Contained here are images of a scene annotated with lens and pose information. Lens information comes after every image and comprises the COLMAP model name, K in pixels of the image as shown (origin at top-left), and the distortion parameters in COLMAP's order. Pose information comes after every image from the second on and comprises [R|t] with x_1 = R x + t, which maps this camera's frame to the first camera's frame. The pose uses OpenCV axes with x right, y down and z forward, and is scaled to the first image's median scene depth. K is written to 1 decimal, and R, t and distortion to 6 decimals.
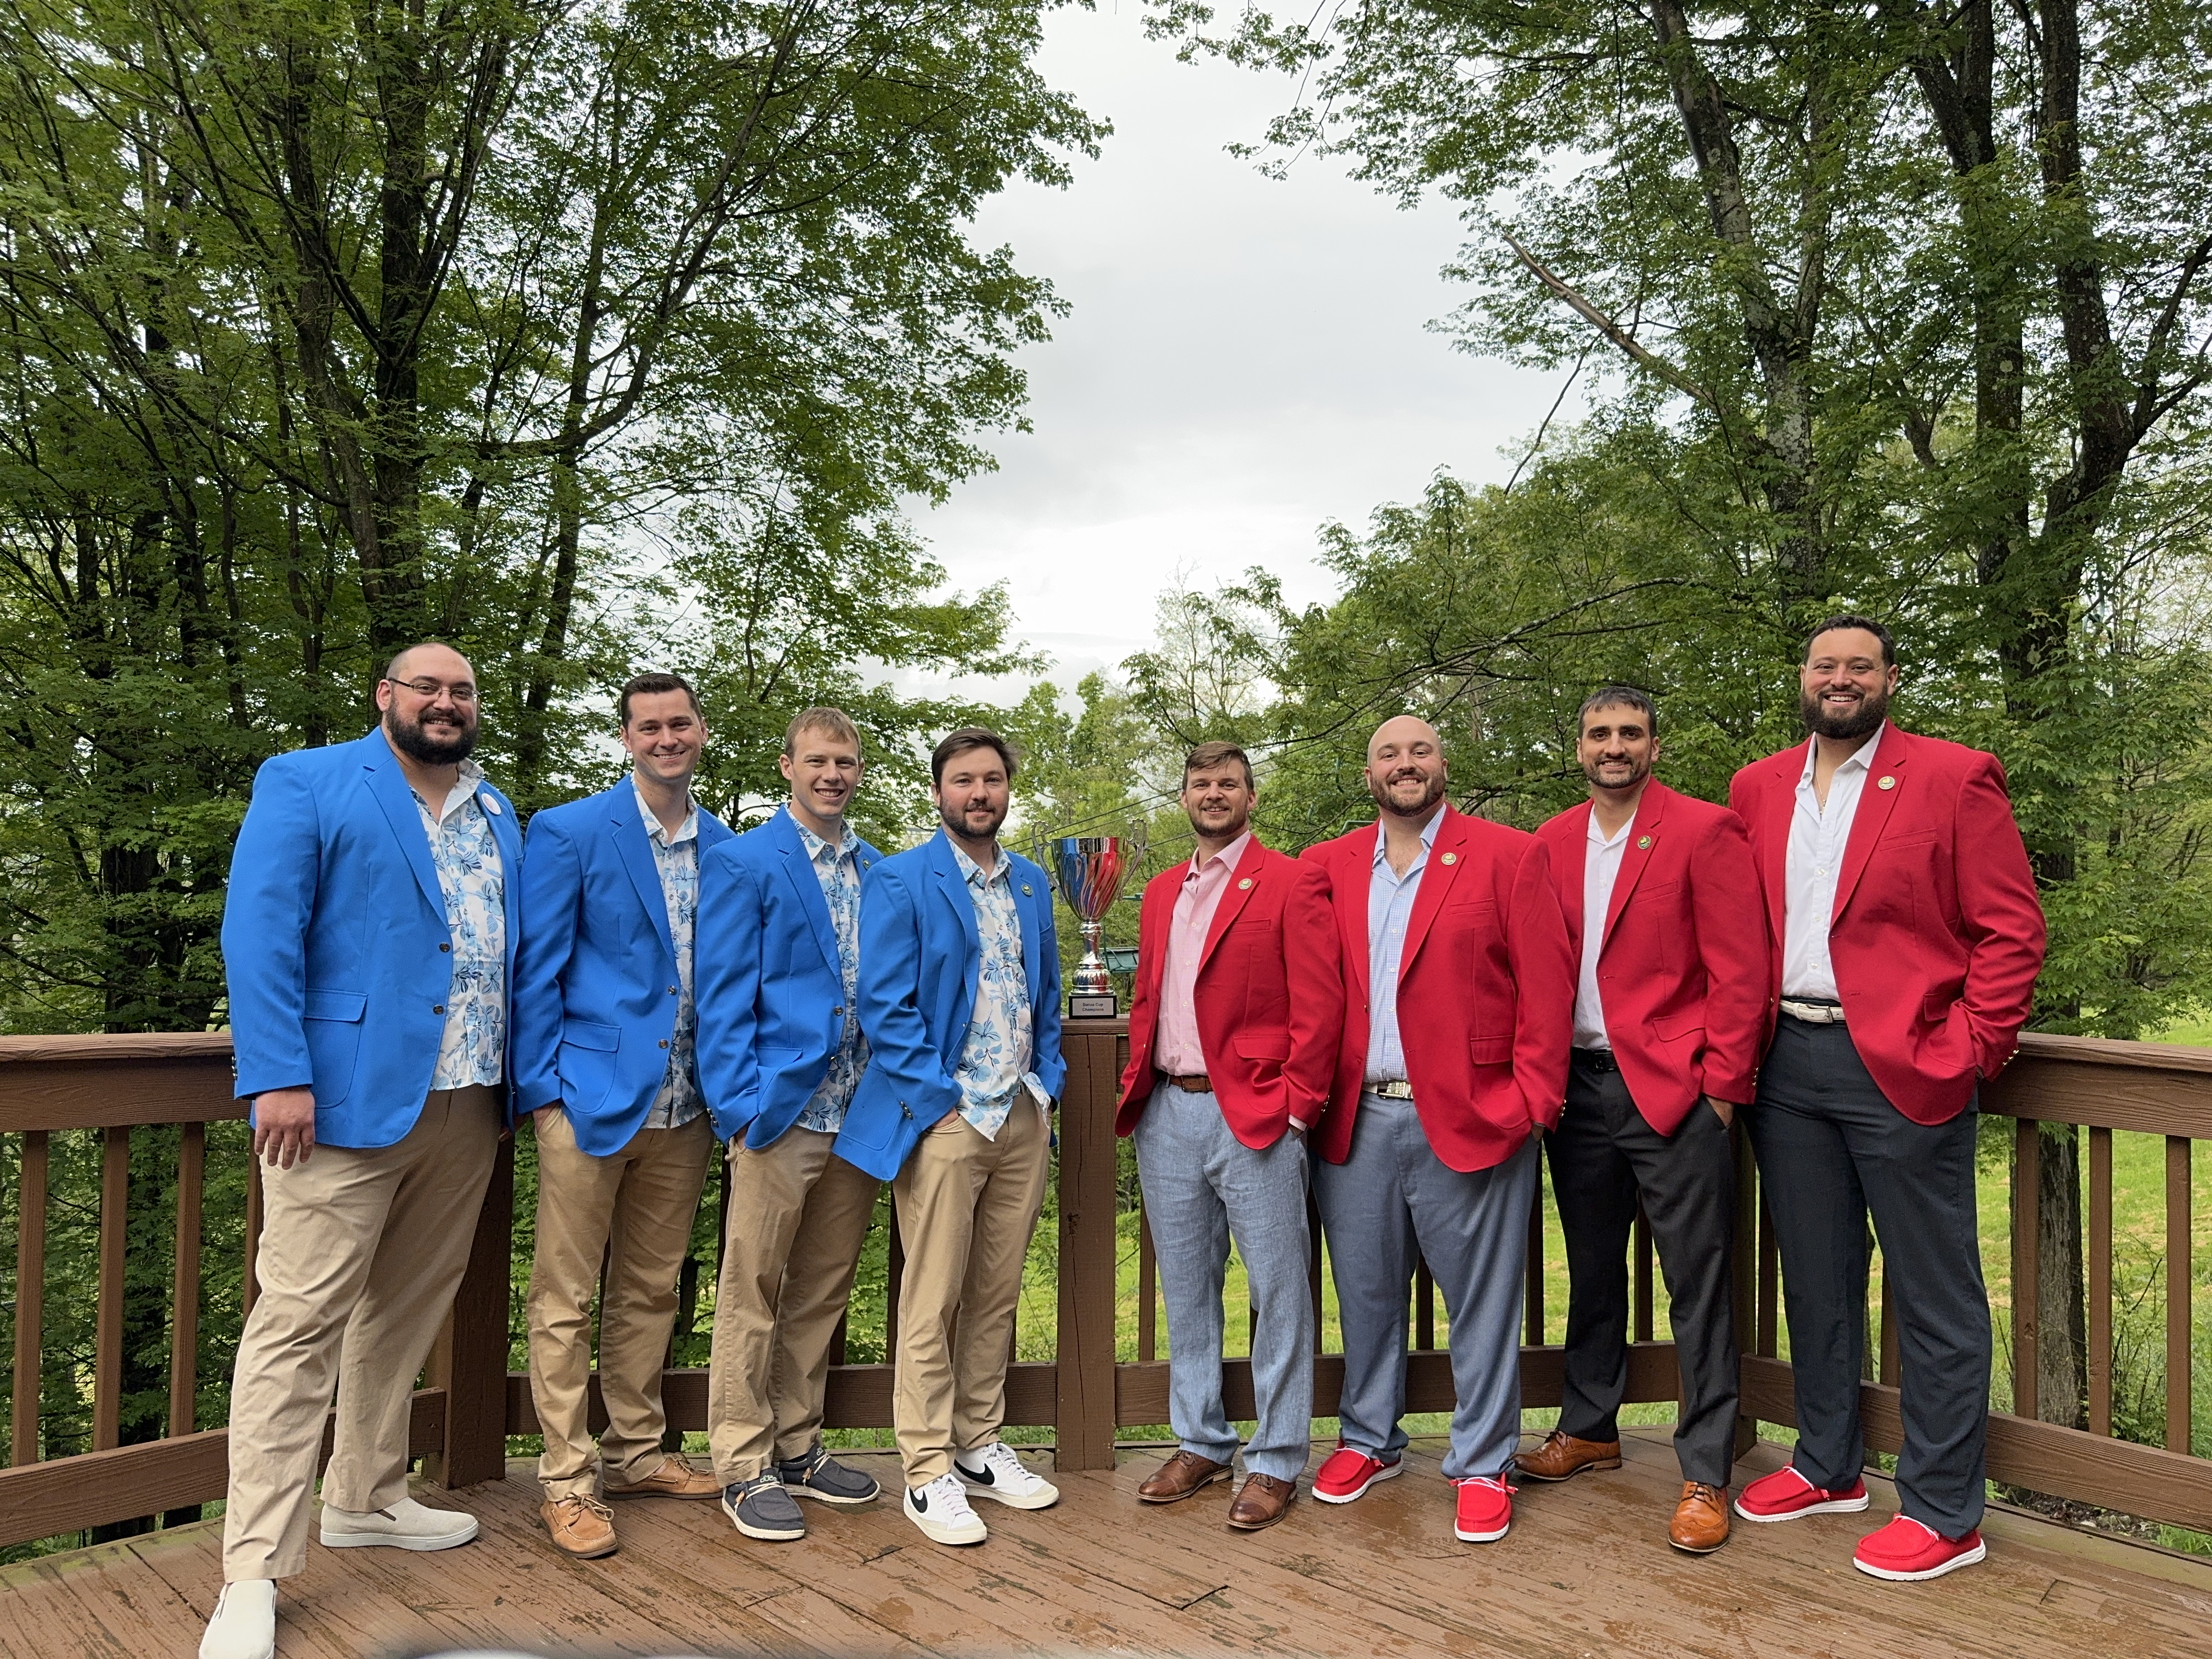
lens RADIAL K [[1580.1, 0, 1106.8], [0, 1580.1, 840.0], [0, 0, 1]] dist [0.046833, -0.052518]
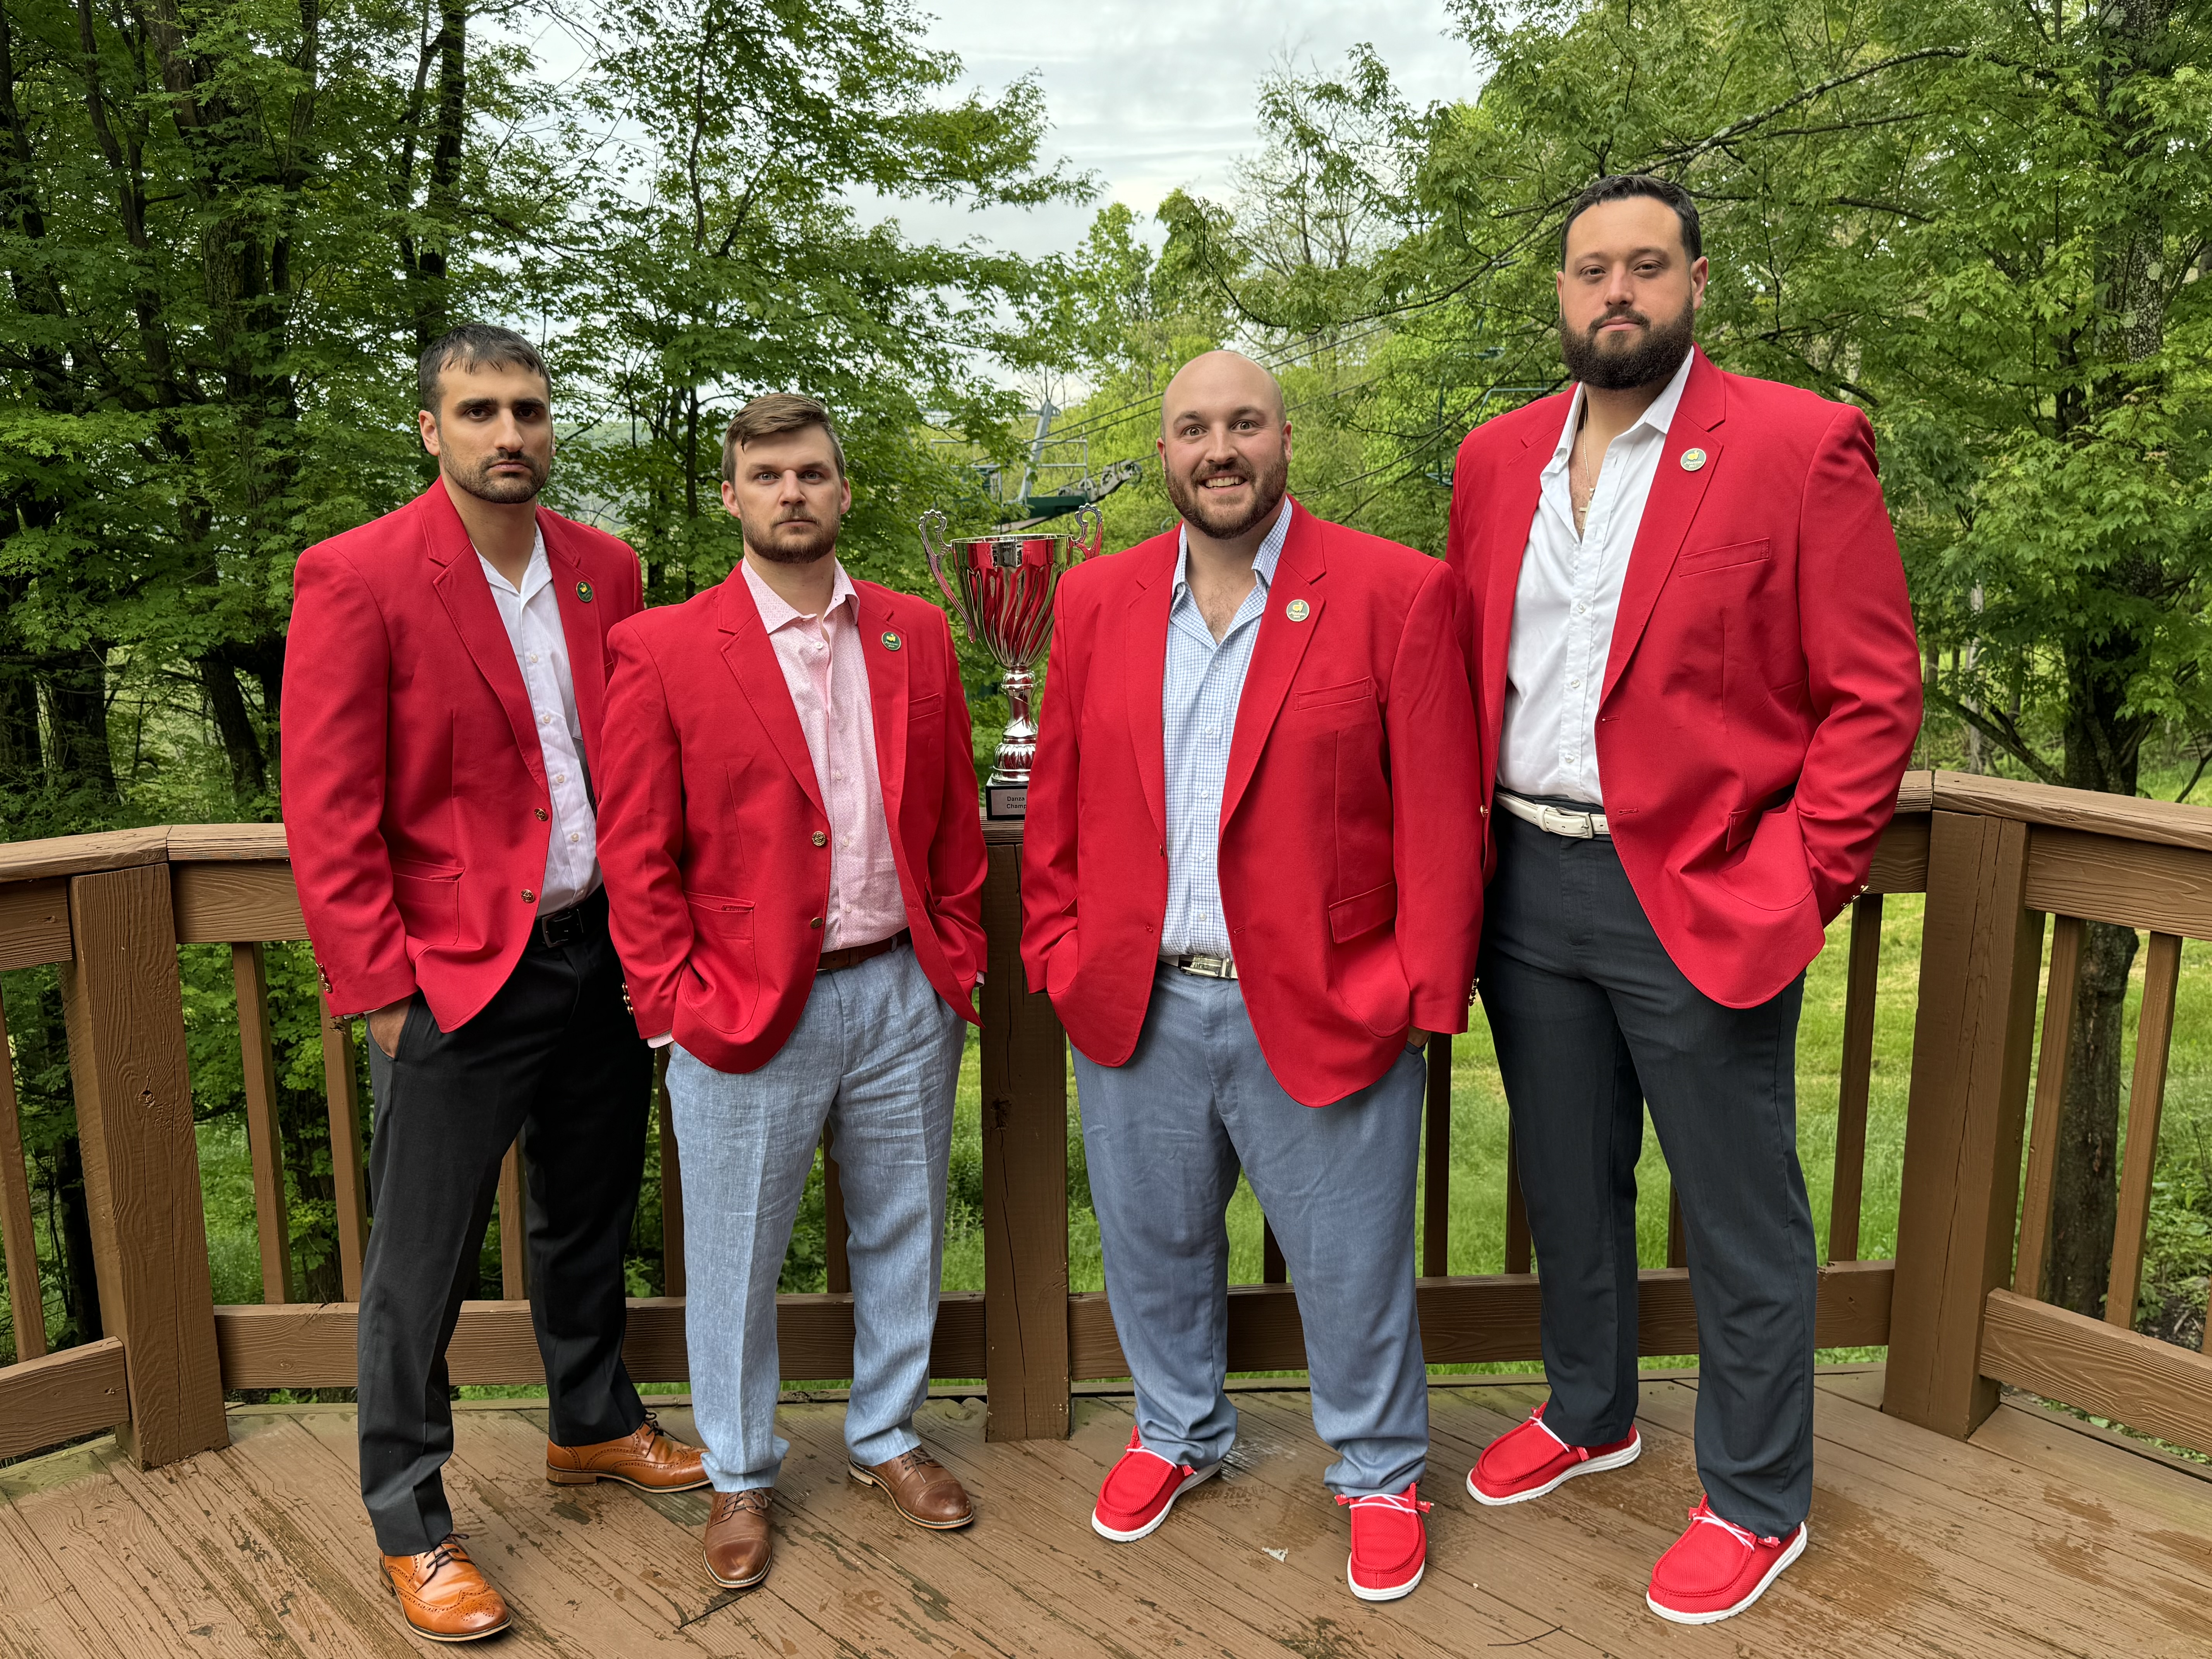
lens RADIAL K [[1863.8, 0, 1111.5], [0, 1863.8, 841.2], [0, 0, 1]] dist [0.064323, -0.092954]
pose [[0.998625, -0.008245, -0.051773, 0.025120], [0.019849, 0.973503, 0.227812, -0.020132], [0.048523, -0.228526, 0.972328, 0.089737]]
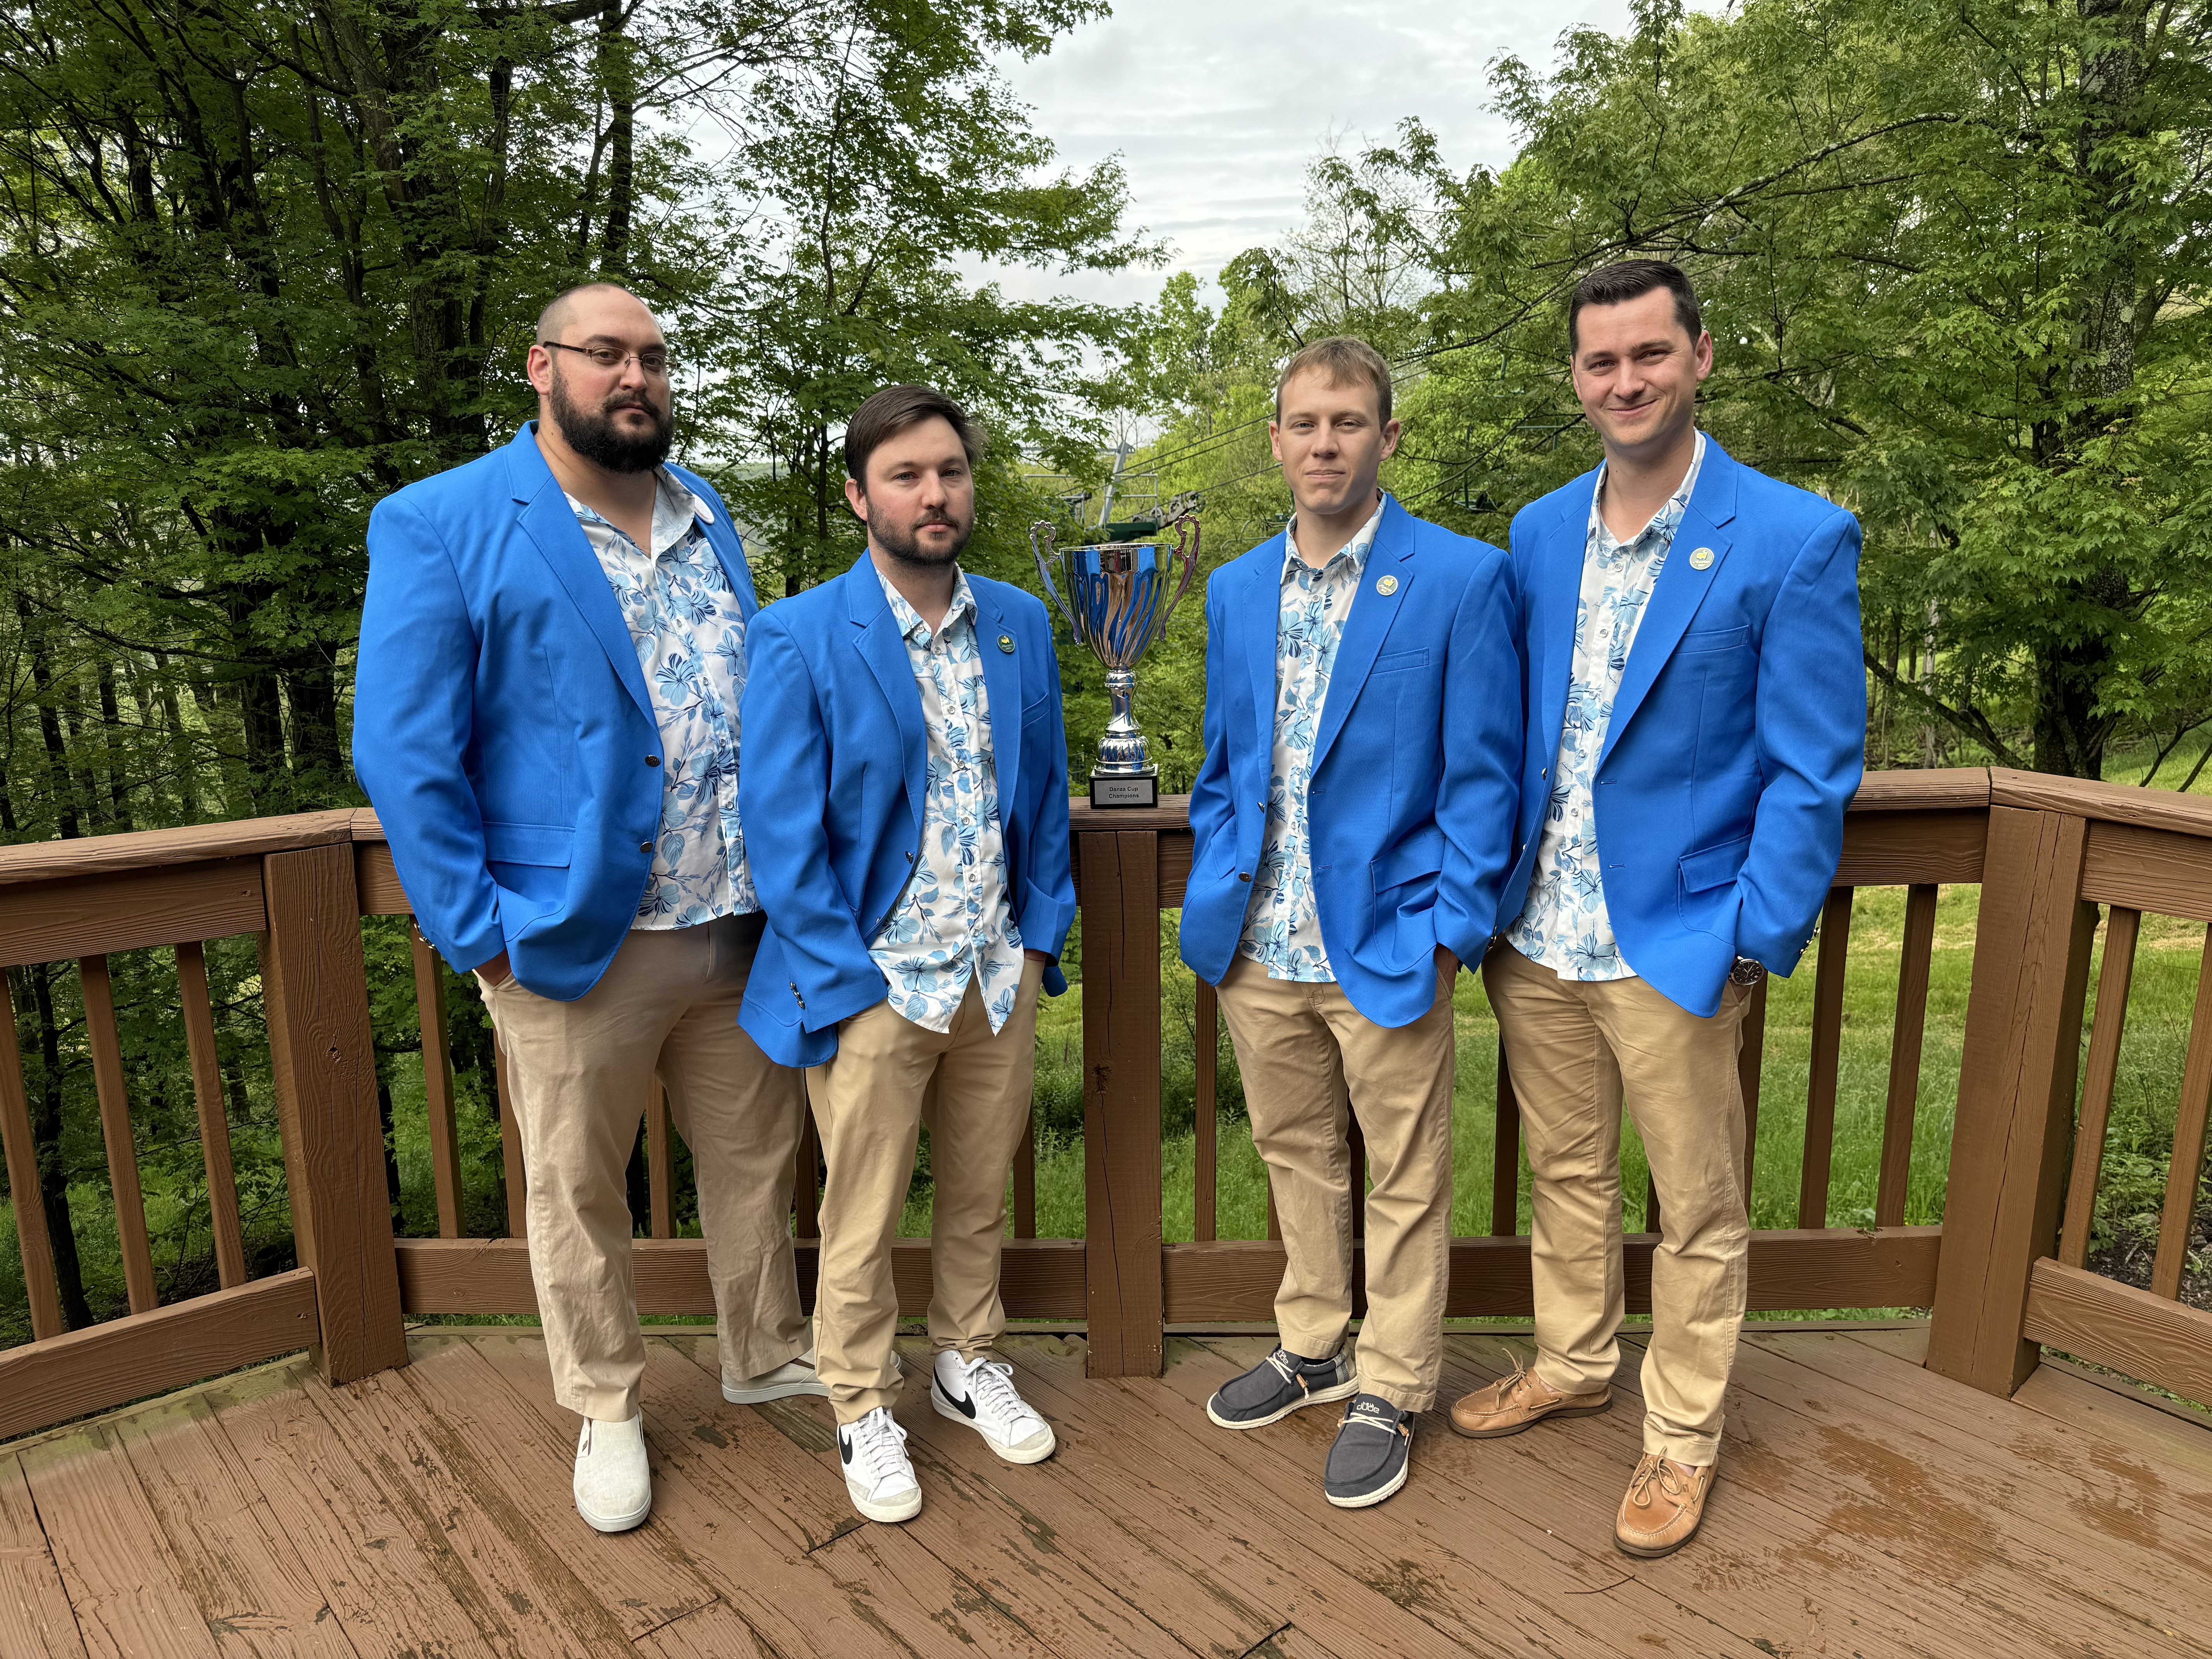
lens RADIAL K [[1580.1, 0, 1101.5], [0, 1580.1, 839.7], [0, 0, 1]] dist [0.046833, -0.052518]
pose [[0.995293, -0.000138, -0.096908, 0.018193], [0.023595, 0.970250, 0.240952, -0.016494], [0.093992, -0.242104, 0.965687, 0.113956]]
